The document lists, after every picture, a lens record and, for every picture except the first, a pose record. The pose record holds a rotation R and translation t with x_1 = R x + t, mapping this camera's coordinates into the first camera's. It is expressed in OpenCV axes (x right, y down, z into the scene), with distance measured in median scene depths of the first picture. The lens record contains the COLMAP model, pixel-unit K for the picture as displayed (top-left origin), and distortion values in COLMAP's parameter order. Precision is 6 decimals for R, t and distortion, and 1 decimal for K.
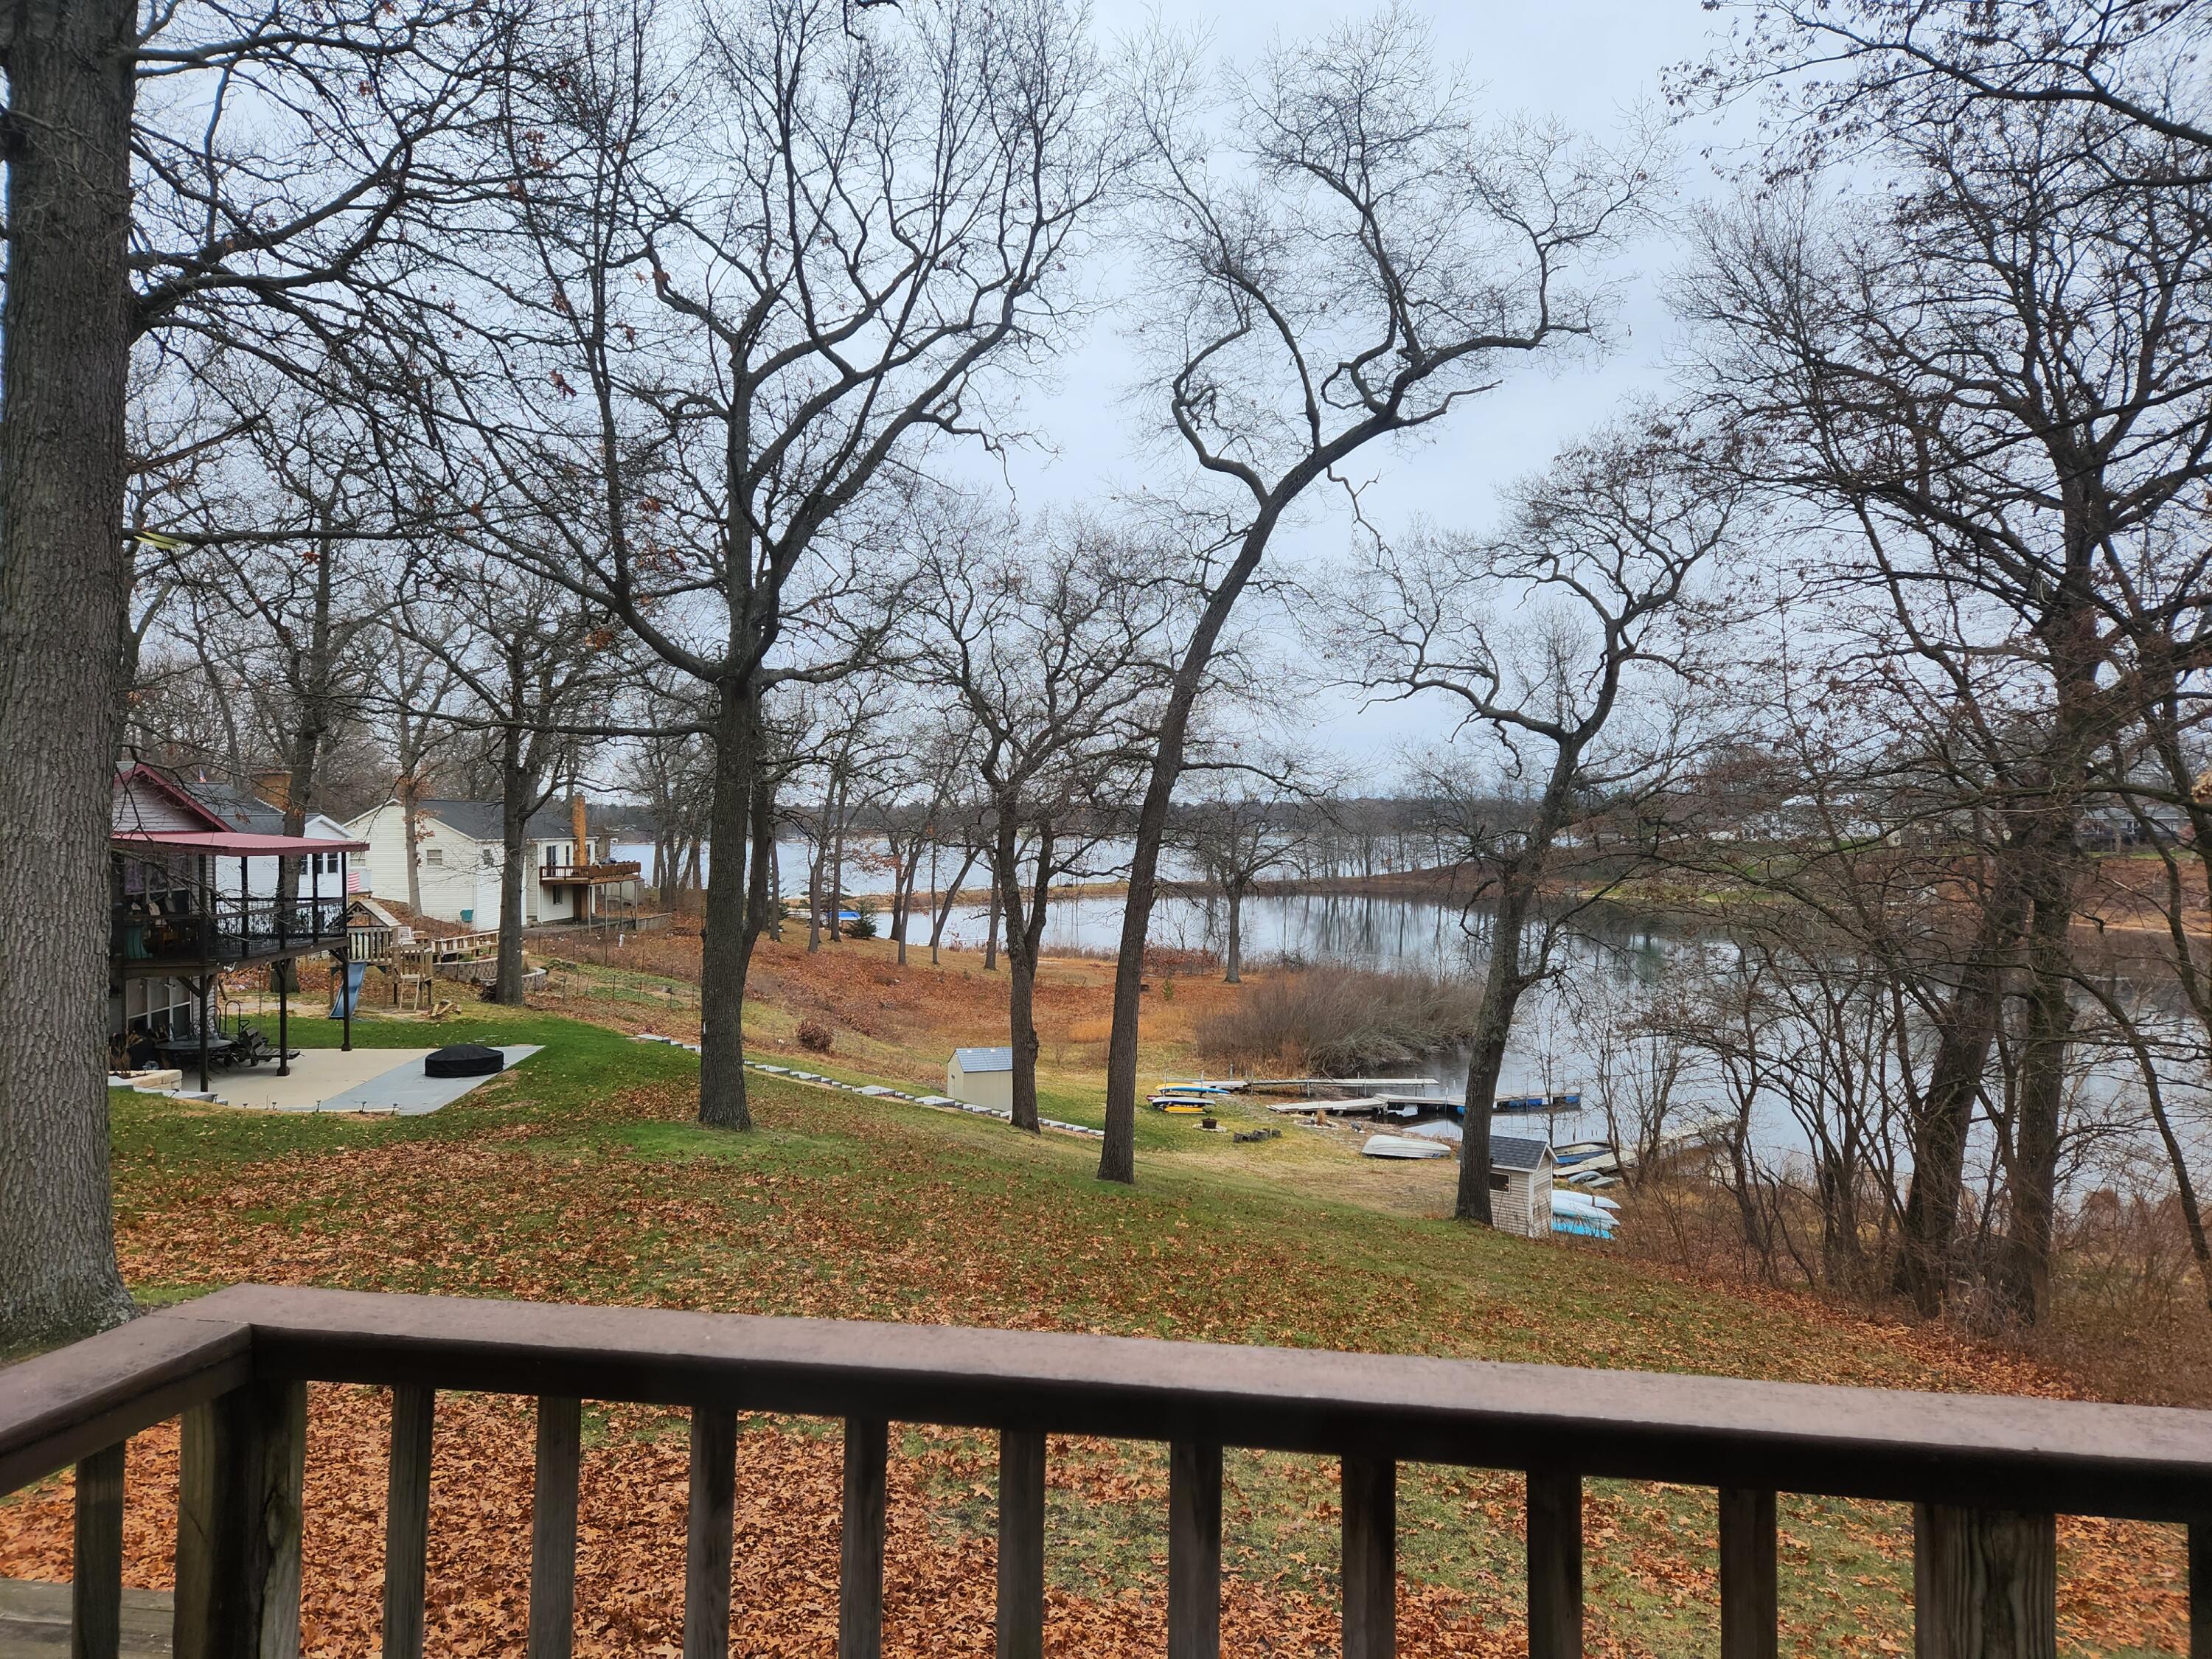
lens RADIAL K [[1478.0, 0, 1090.0], [0, 1478.0, 822.2], [0, 0, 1]] dist [0.077234, -0.048151]
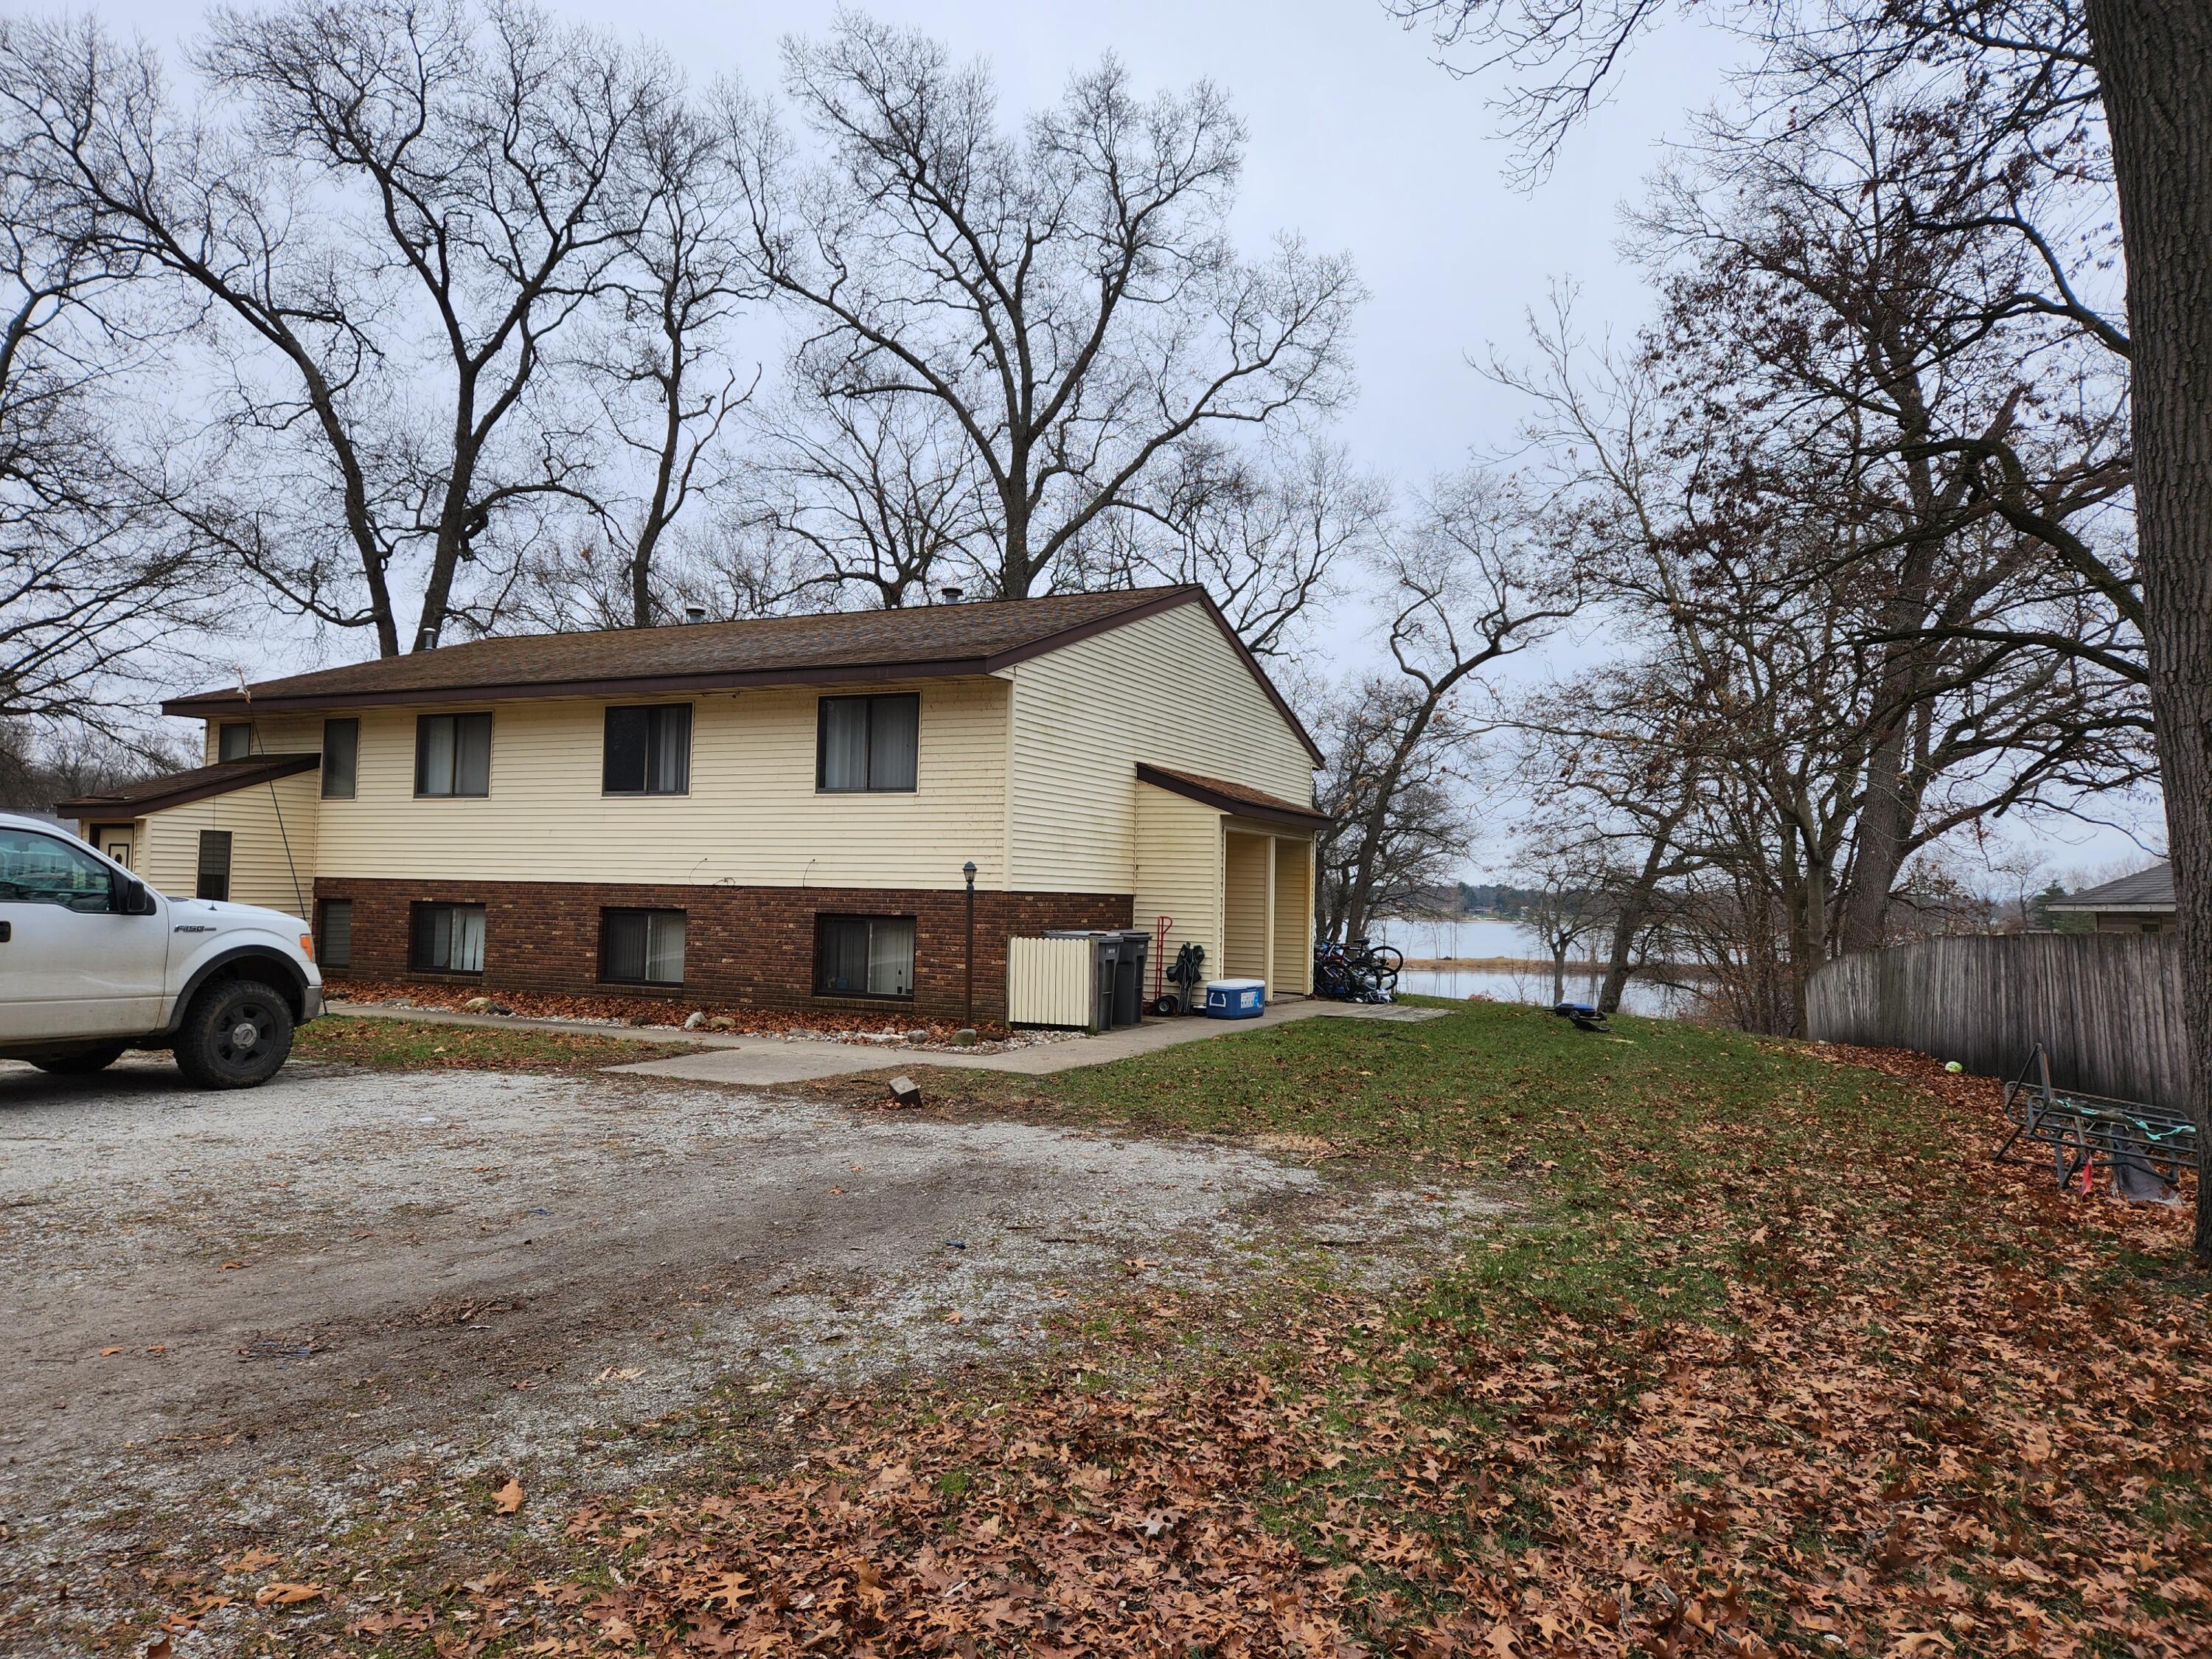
lens RADIAL K [[1478.0, 0, 1090.0], [0, 1478.0, 822.2], [0, 0, 1]] dist [0.077234, -0.048151]
pose [[0.964283, 0.020694, -0.264066, 0.206139], [-0.033947, 0.998377, -0.045722, 0.059721], [0.262692, 0.053053, 0.963420, -0.989323]]
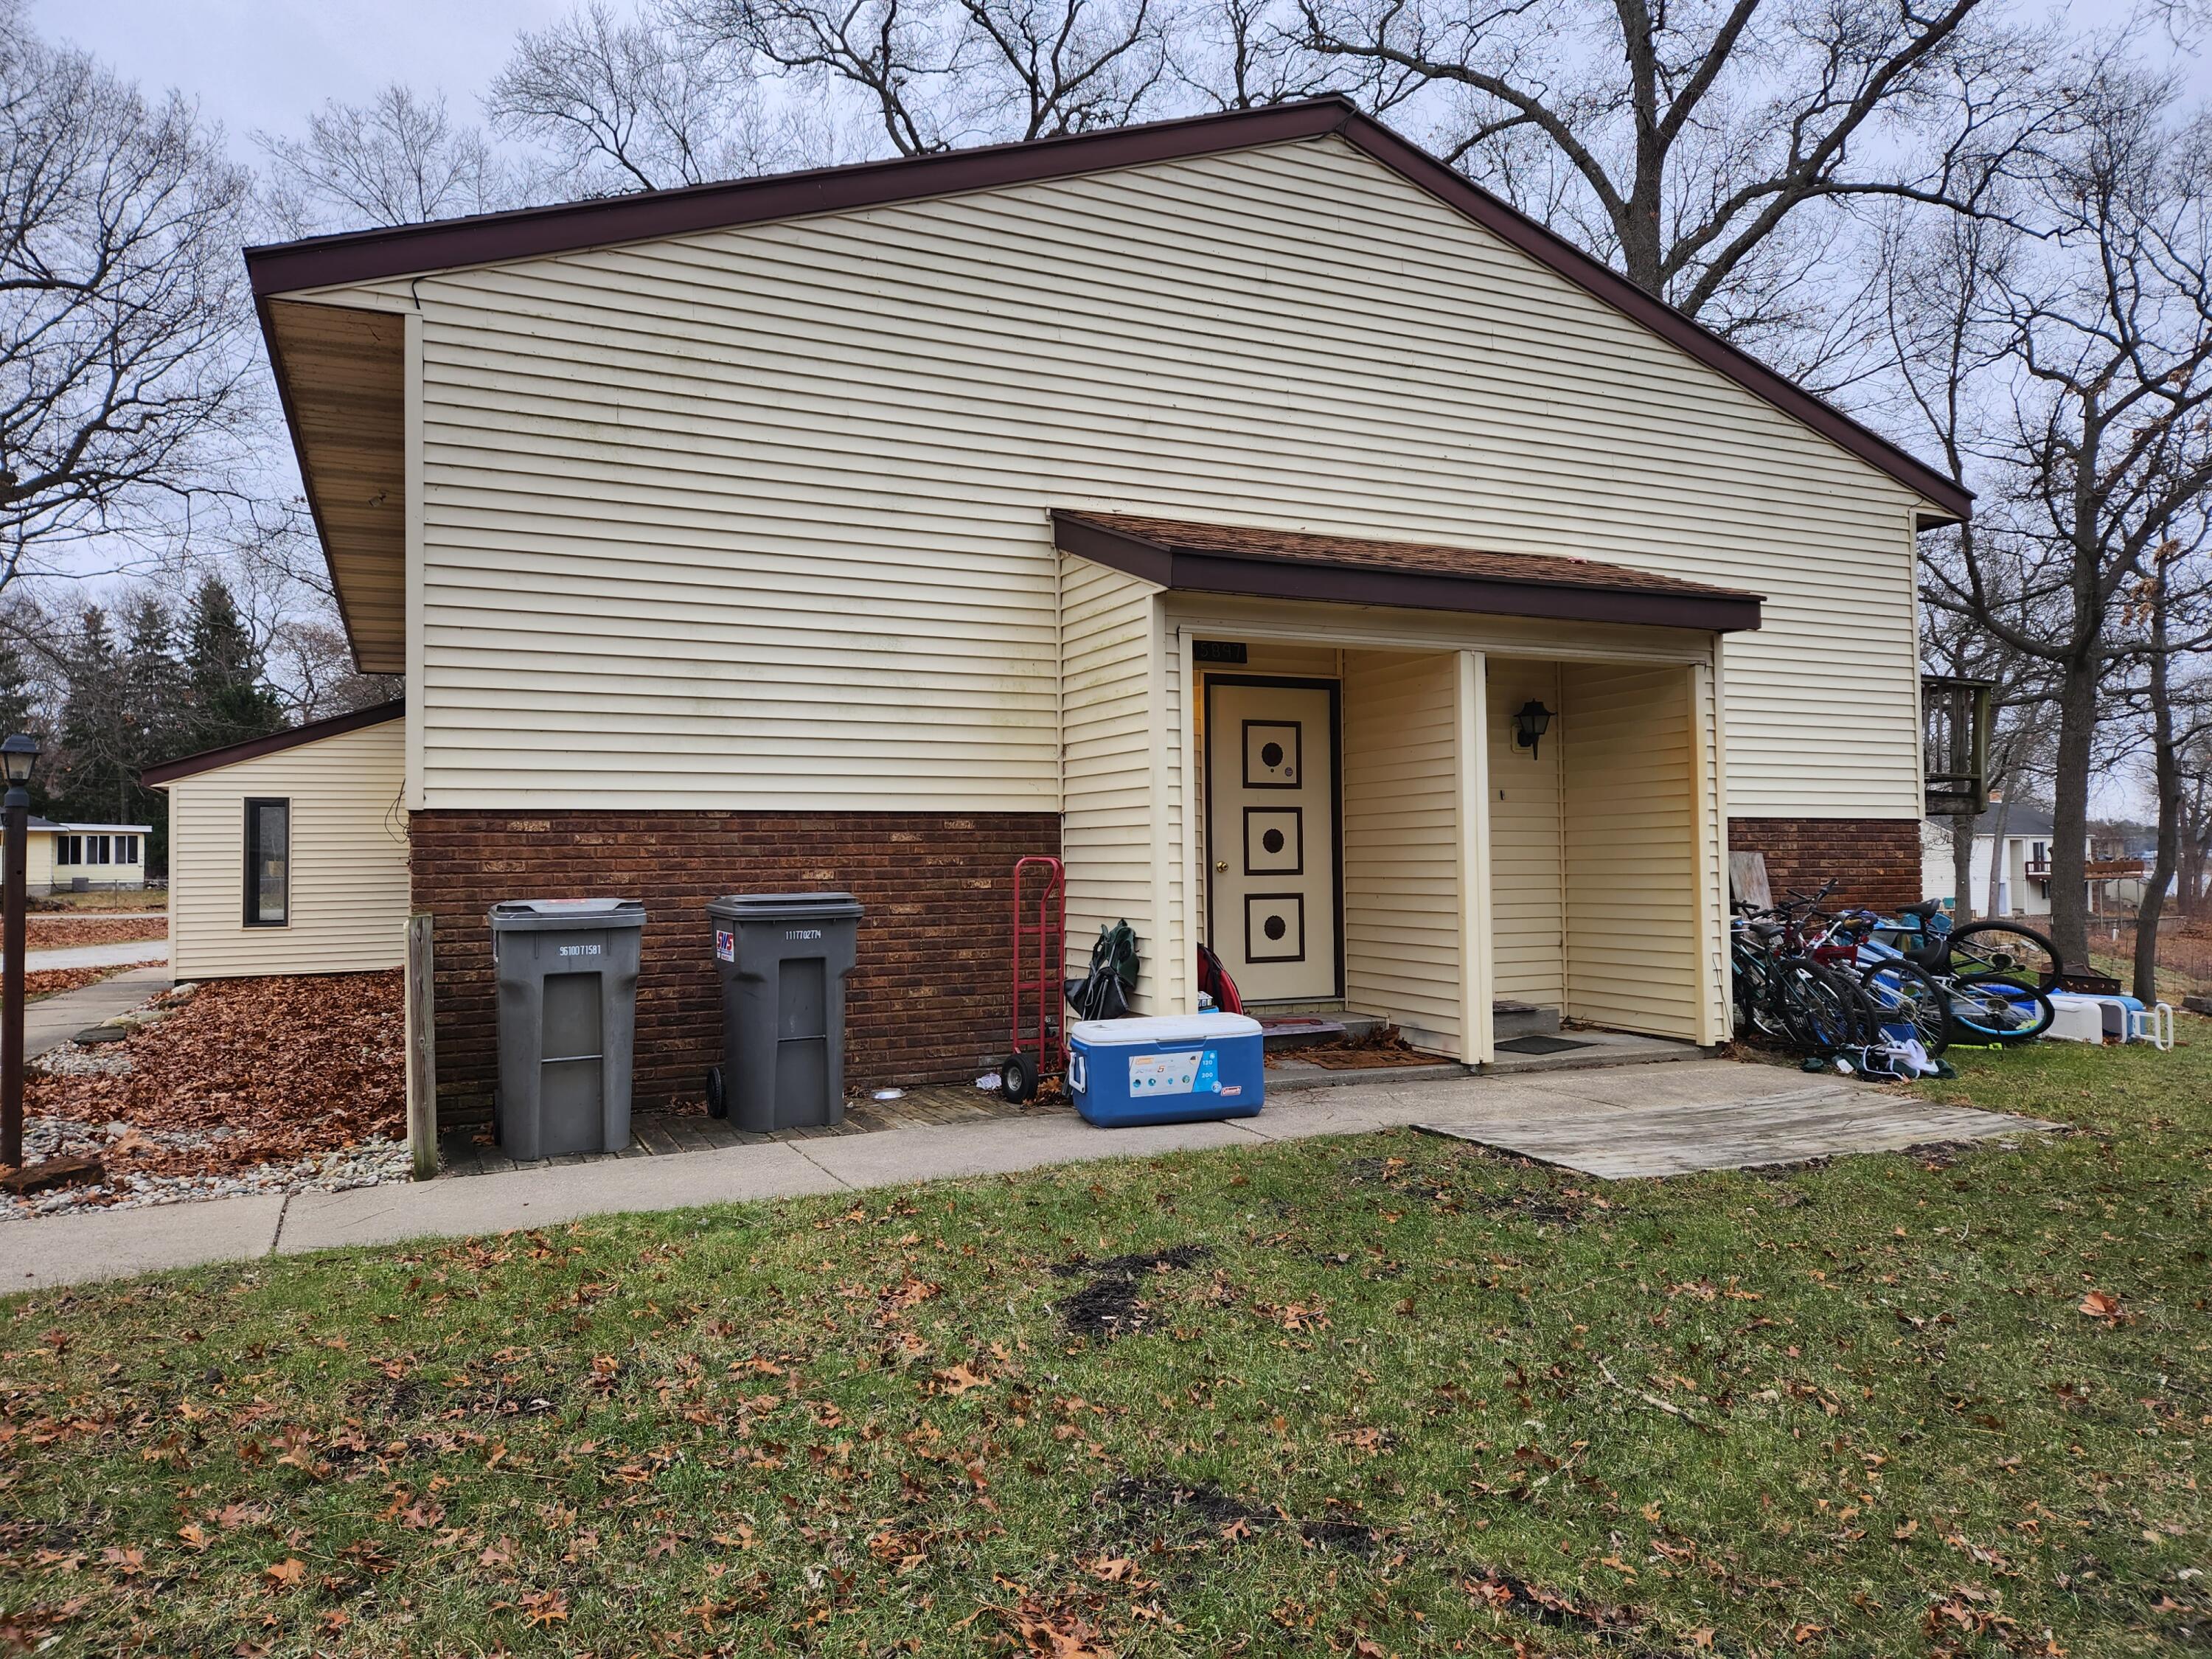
lens RADIAL K [[1478.0, 0, 1090.0], [0, 1478.0, 822.2], [0, 0, 1]] dist [0.077234, -0.048151]
pose [[0.589167, -0.022066, -0.807710, 0.301461], [0.004941, 0.999707, -0.023708, 0.072042], [0.807996, 0.009977, 0.589103, -0.456693]]
